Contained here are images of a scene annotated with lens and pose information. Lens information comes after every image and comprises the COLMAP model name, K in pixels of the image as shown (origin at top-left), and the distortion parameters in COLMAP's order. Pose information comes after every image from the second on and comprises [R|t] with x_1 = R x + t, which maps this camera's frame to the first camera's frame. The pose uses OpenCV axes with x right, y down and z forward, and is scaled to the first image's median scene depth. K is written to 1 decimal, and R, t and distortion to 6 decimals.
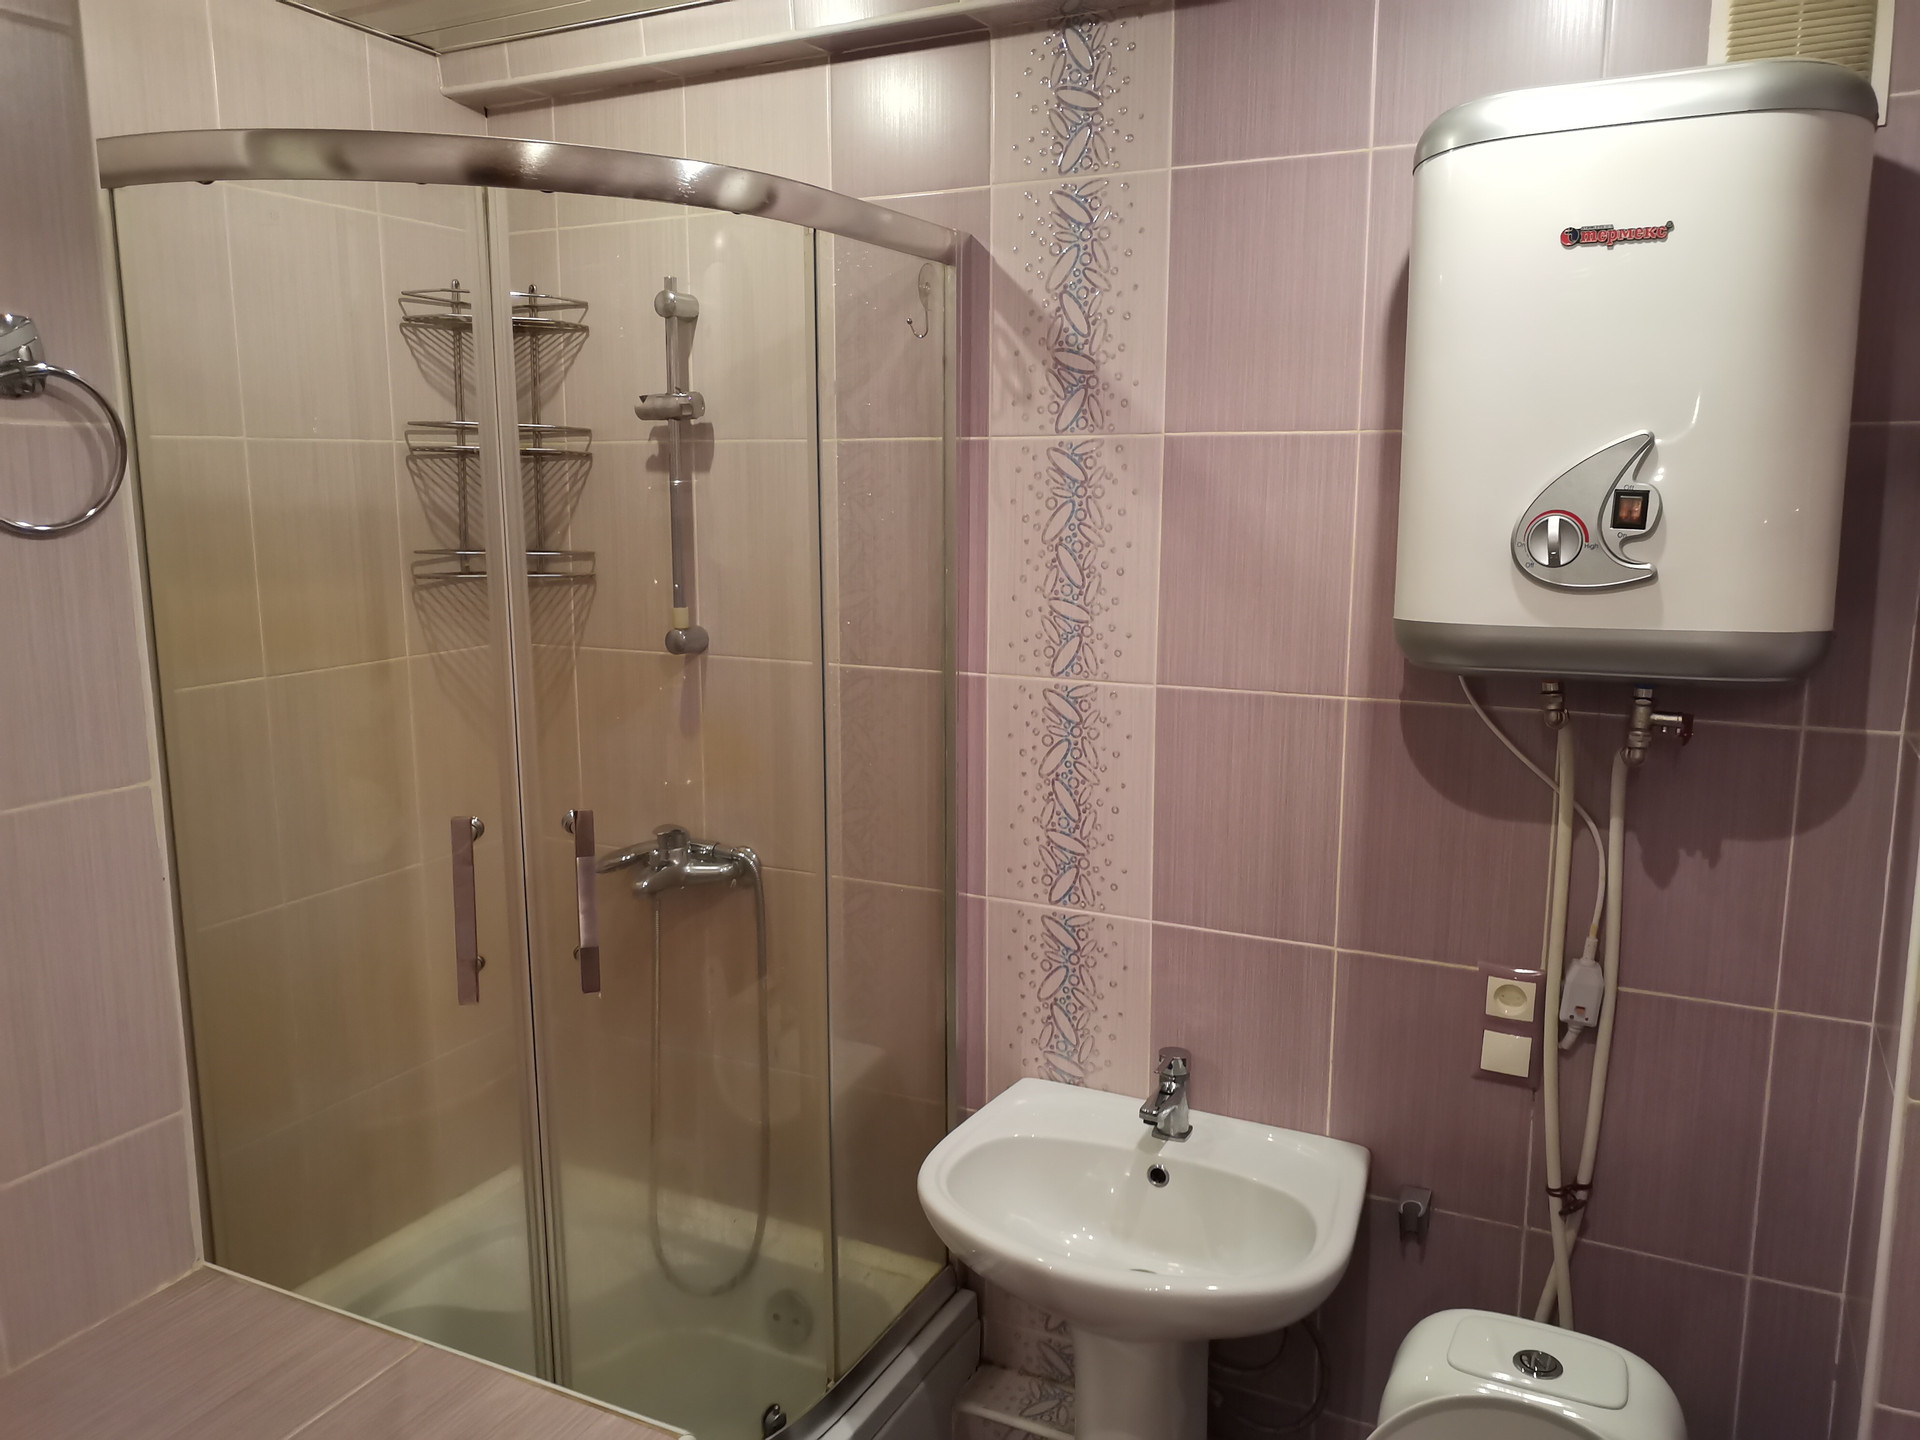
lens RADIAL K [[1431.5, 0, 962.7], [0, 1431.5, 723.4], [0, 0, 1]] dist [-0.000214, 0.003209]
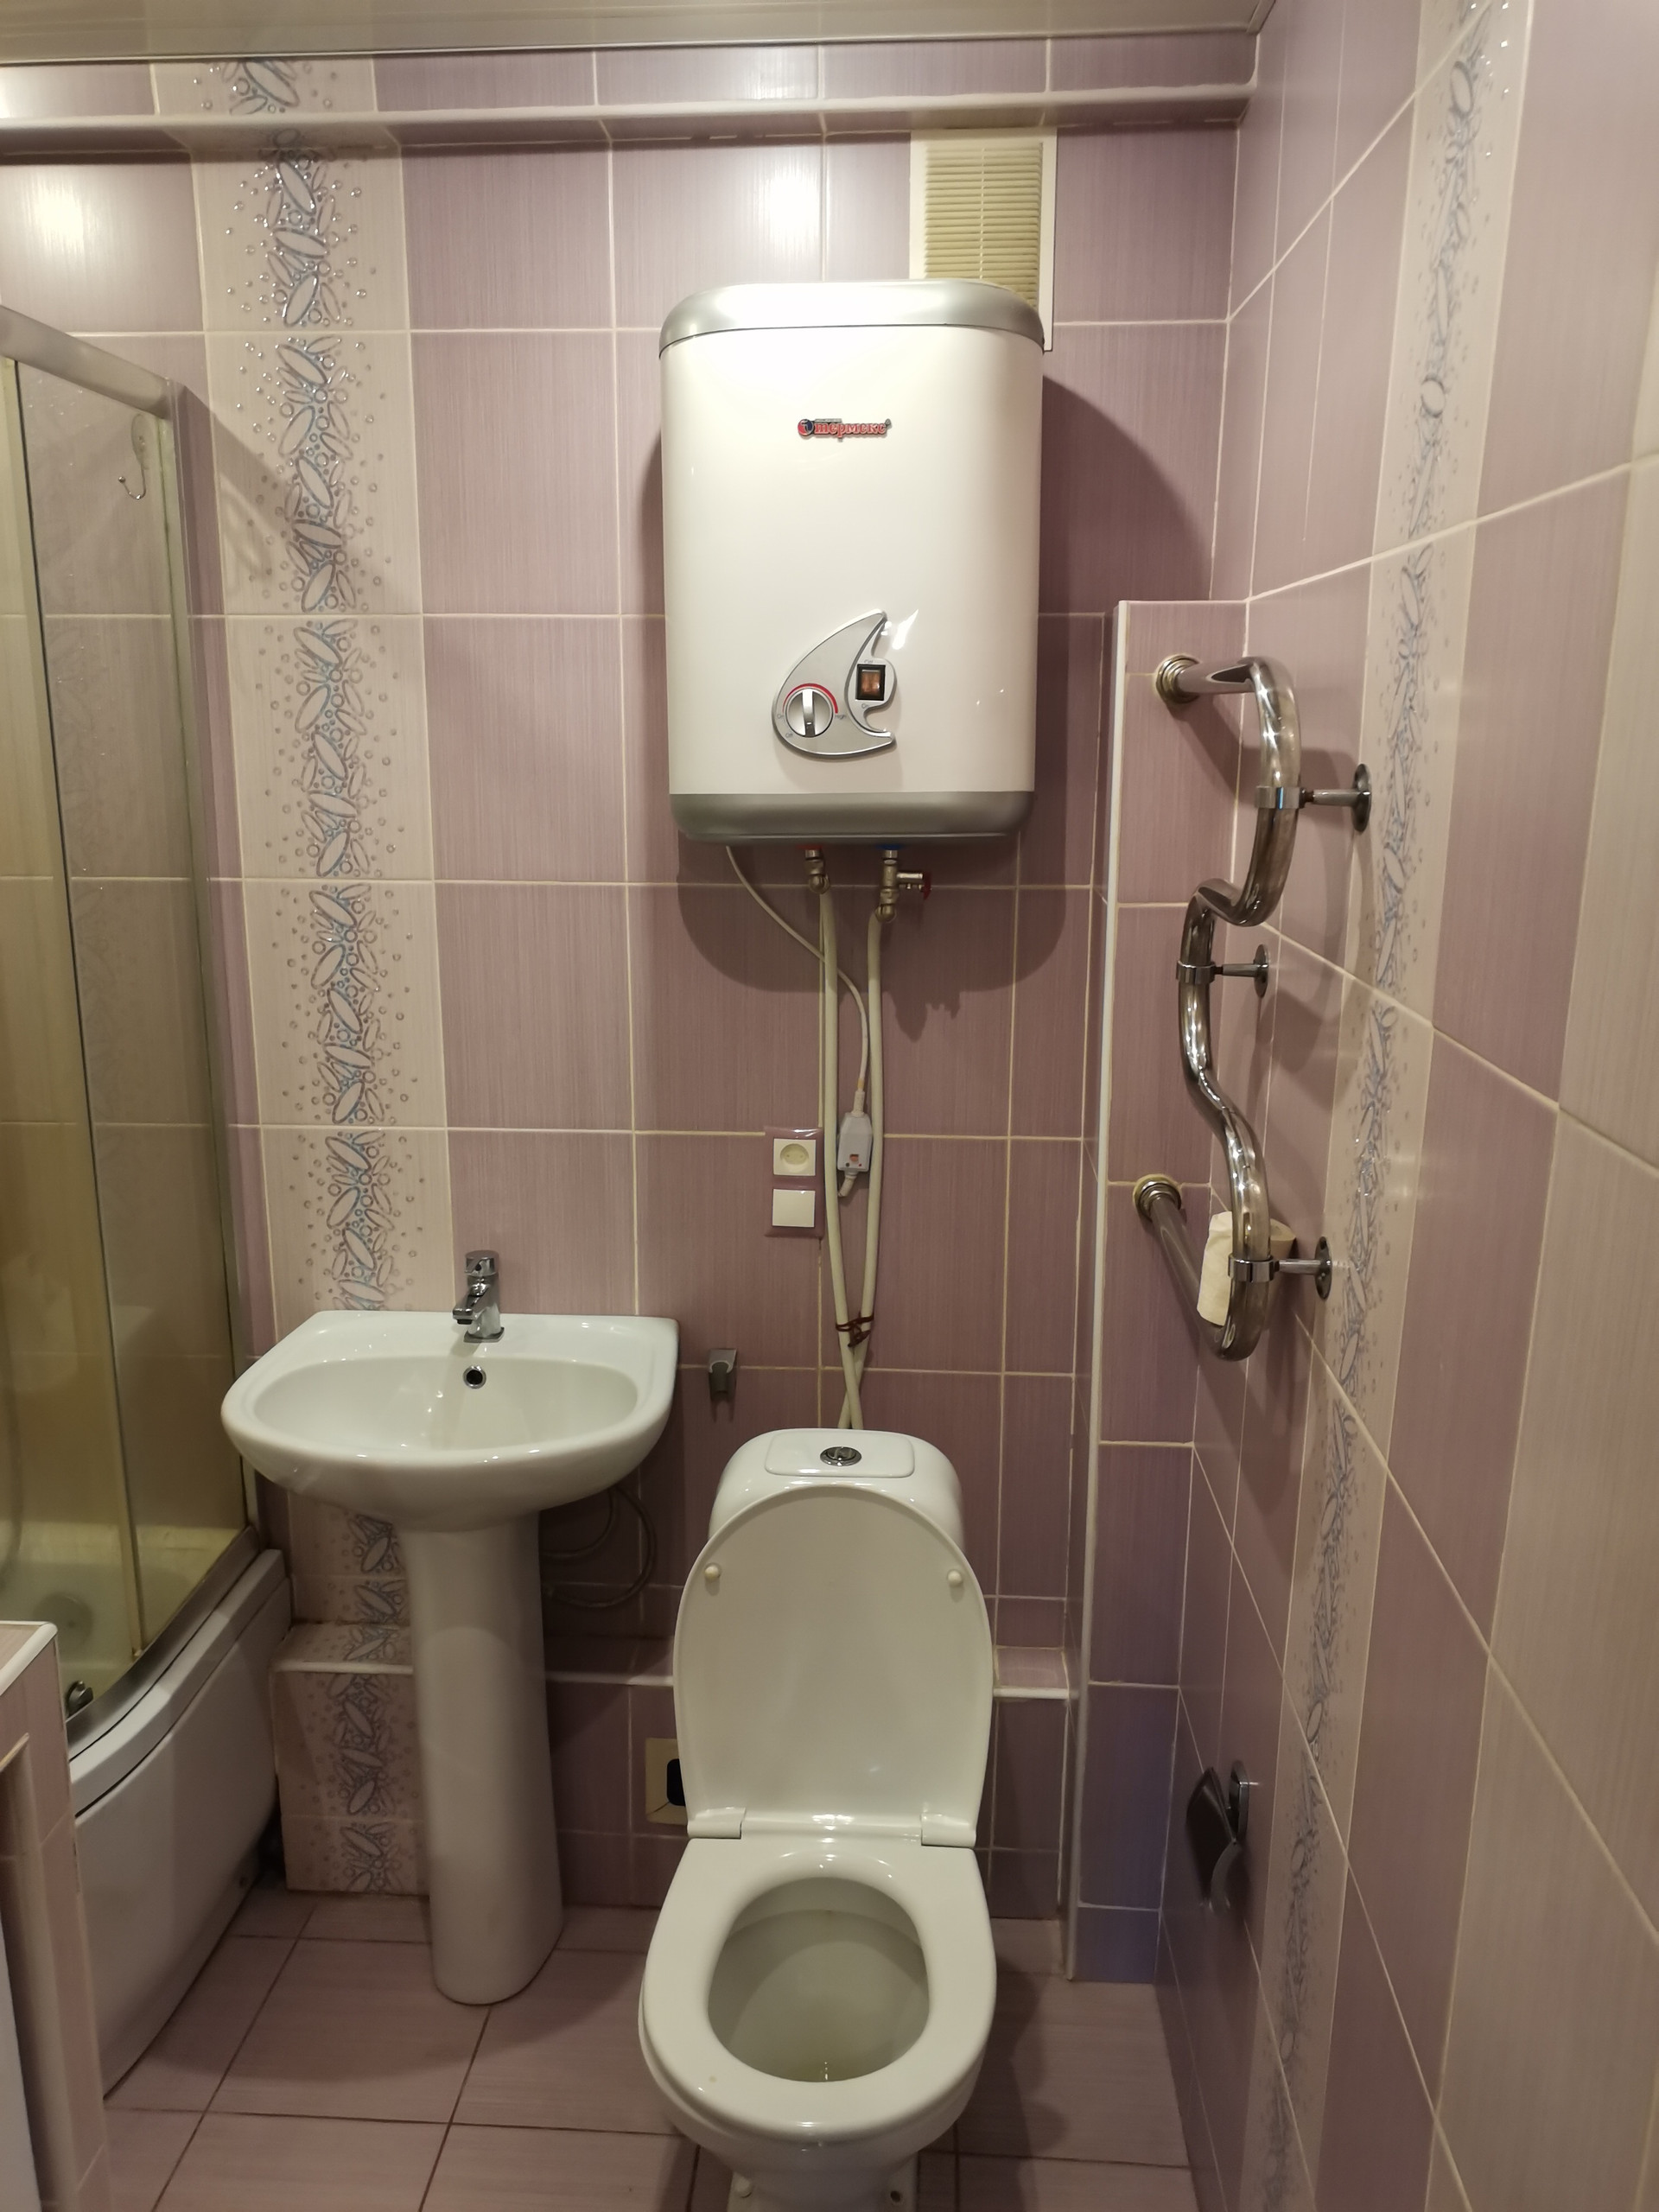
lens RADIAL K [[1649.2, 0, 810.3], [0, 1649.2, 1108.1], [0, 0, 1]] dist [-0.000214, 0.003209]
pose [[0.920288, -0.084601, 0.381986, -0.073369], [0.061347, 0.995467, 0.072675, 0.064675], [-0.386403, -0.043448, 0.921306, -0.138108]]
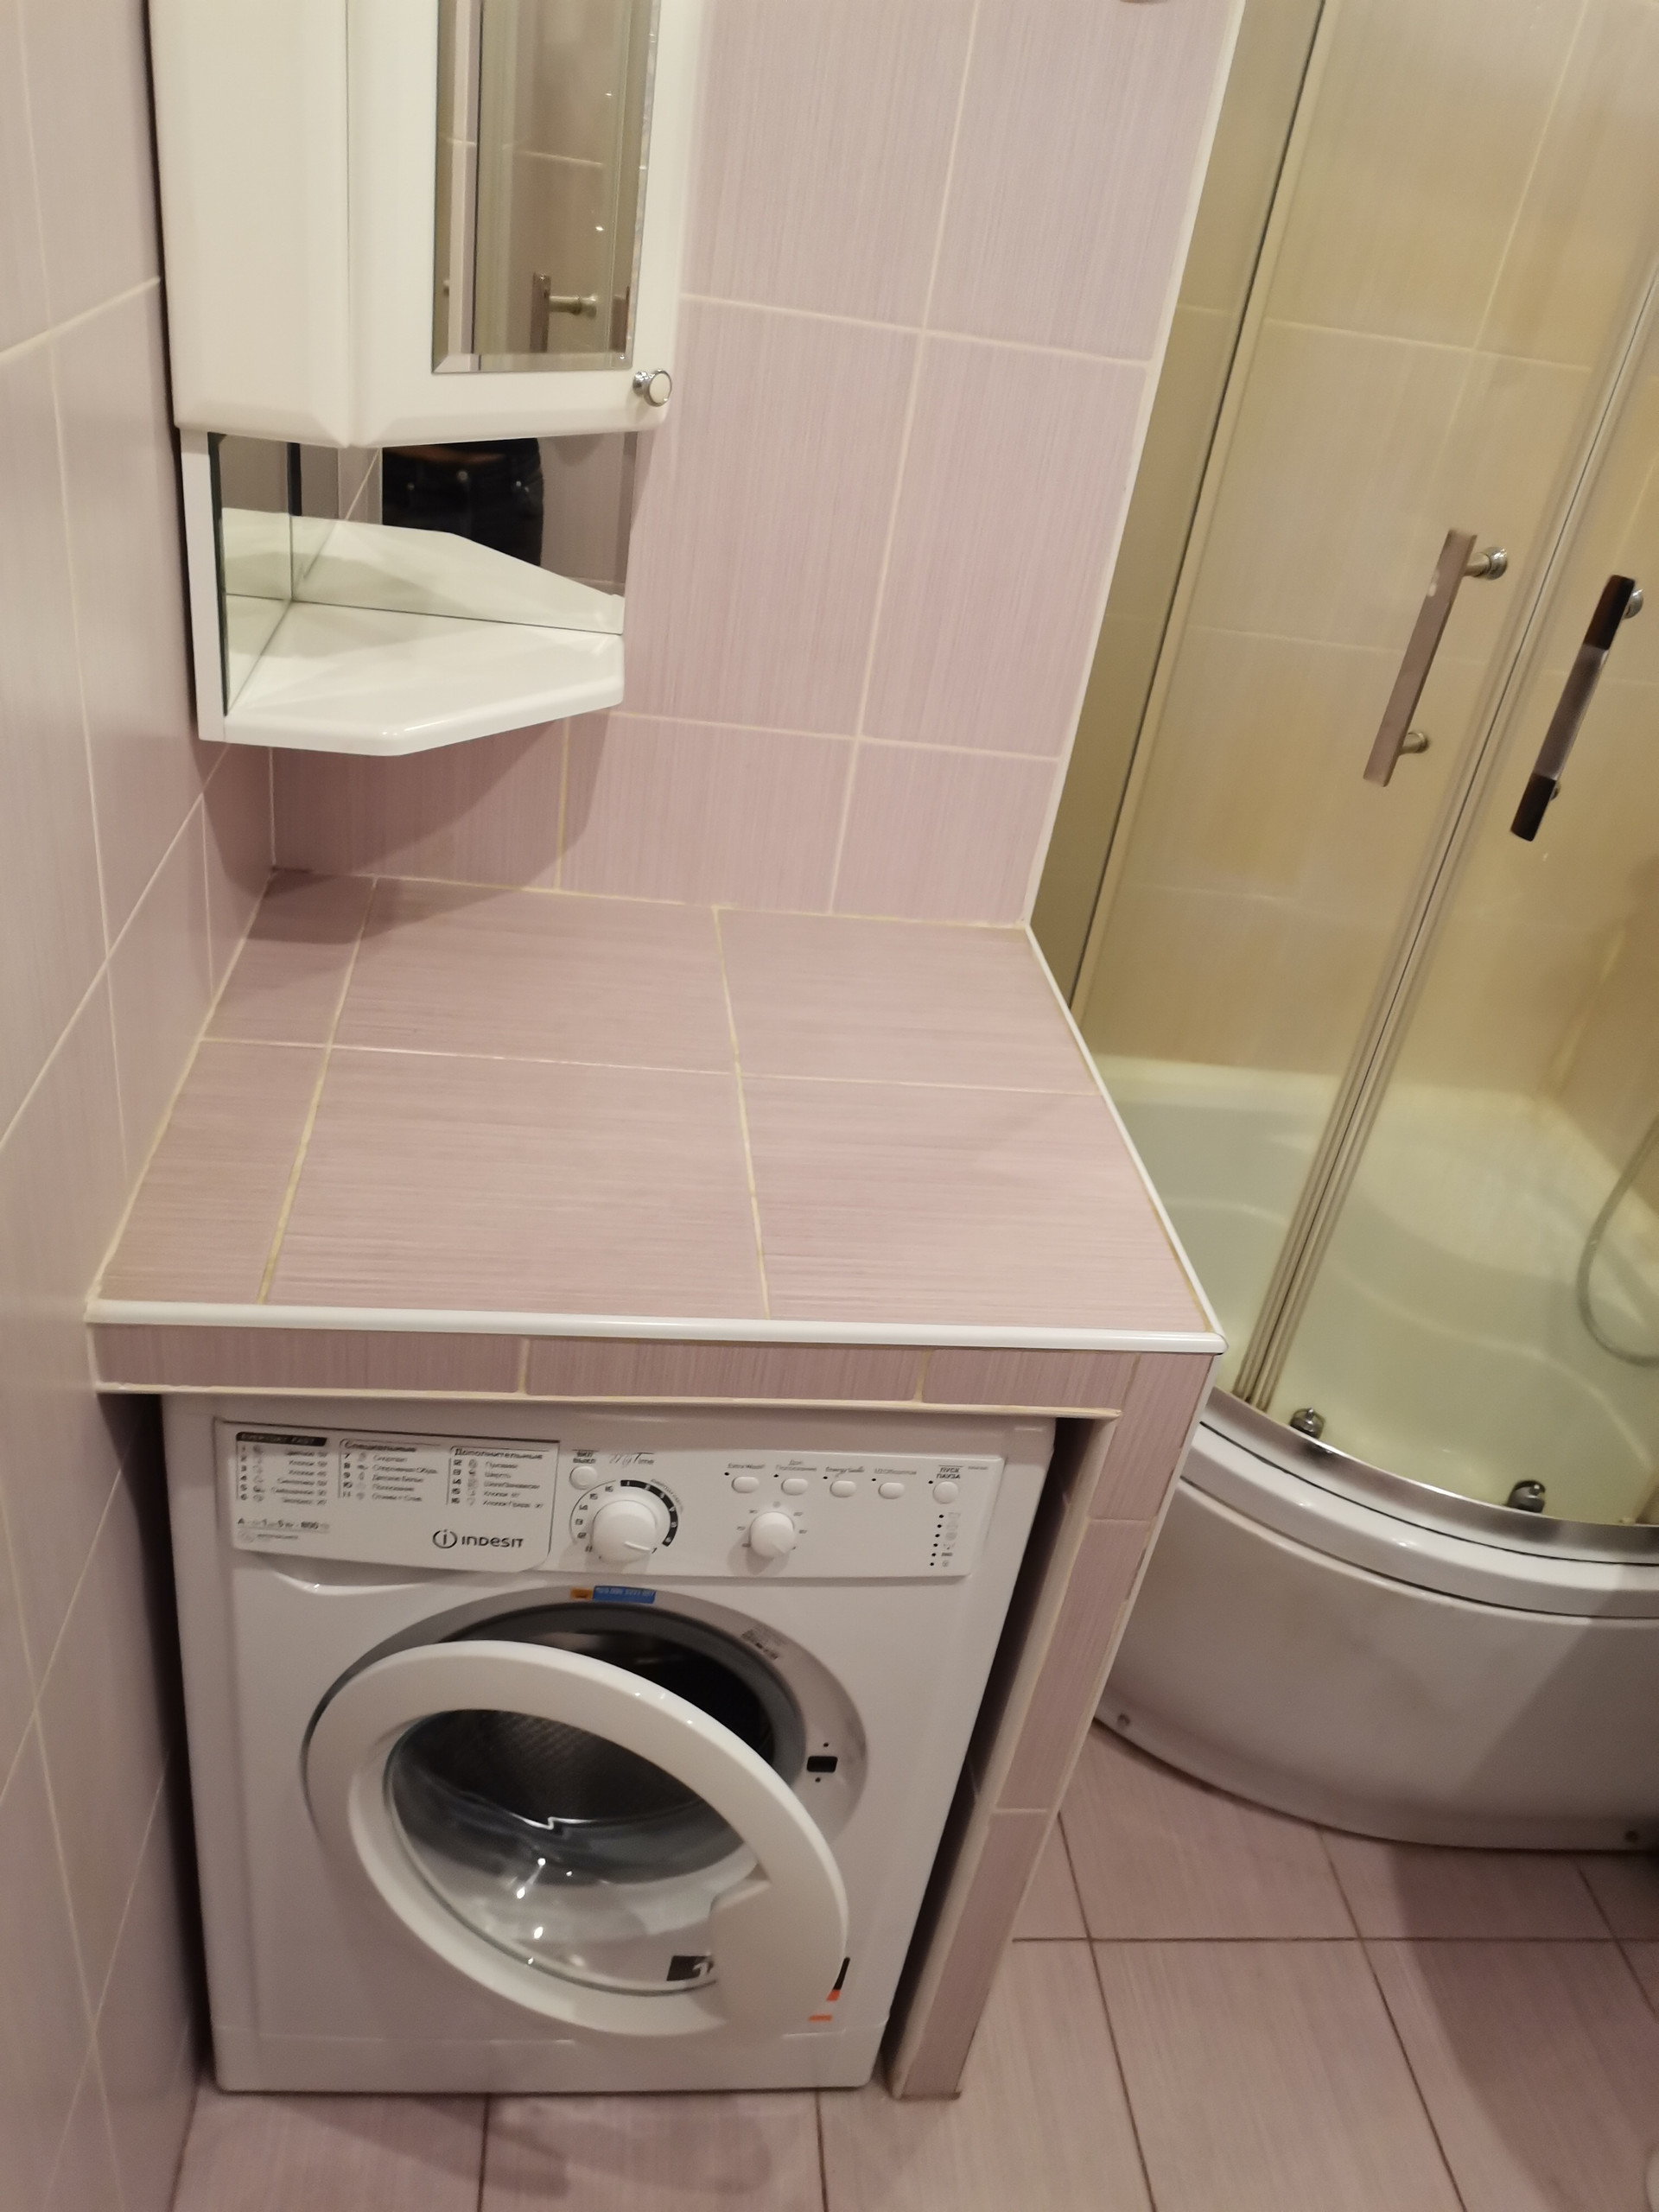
lens RADIAL K [[1649.2, 0, 835.1], [0, 1649.2, 1102.3], [0, 0, 1]] dist [-0.000214, 0.003209]
pose [[0.533516, 0.511388, -0.673679, 0.156377], [-0.285416, 0.858642, 0.425760, 0.040038], [0.796178, -0.034871, 0.604057, 0.190019]]
